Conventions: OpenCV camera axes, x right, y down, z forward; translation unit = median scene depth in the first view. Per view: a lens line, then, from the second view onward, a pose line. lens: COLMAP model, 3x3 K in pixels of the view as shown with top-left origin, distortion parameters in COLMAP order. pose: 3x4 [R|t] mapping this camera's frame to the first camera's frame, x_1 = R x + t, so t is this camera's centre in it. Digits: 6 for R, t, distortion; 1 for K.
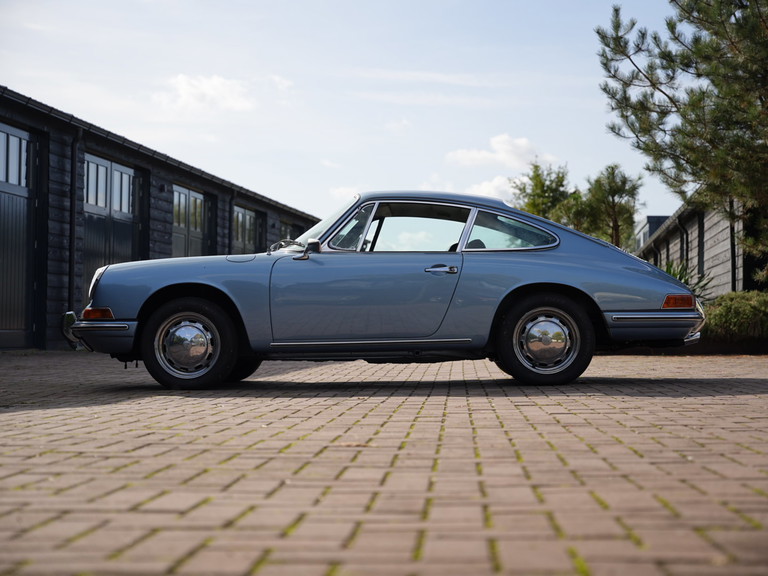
lens RADIAL K [[1168.0, 0, 384.0], [0, 1168.0, 288.0], [0, 0, 1]] dist [0.020139, 0.042340]
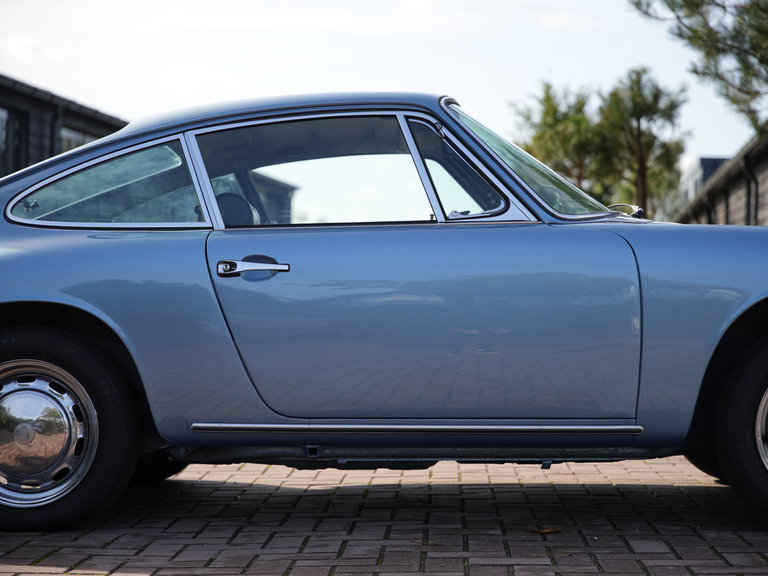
lens RADIAL K [[1542.0, 0, 384.0], [0, 1542.0, 288.0], [0, 0, 1]] dist [0.052719, -0.161457]
pose [[0.999725, 0.012597, 0.019800, 0.051582], [-0.013100, 0.999590, 0.025460, -0.009946], [-0.019471, -0.025712, 0.999480, 0.207872]]
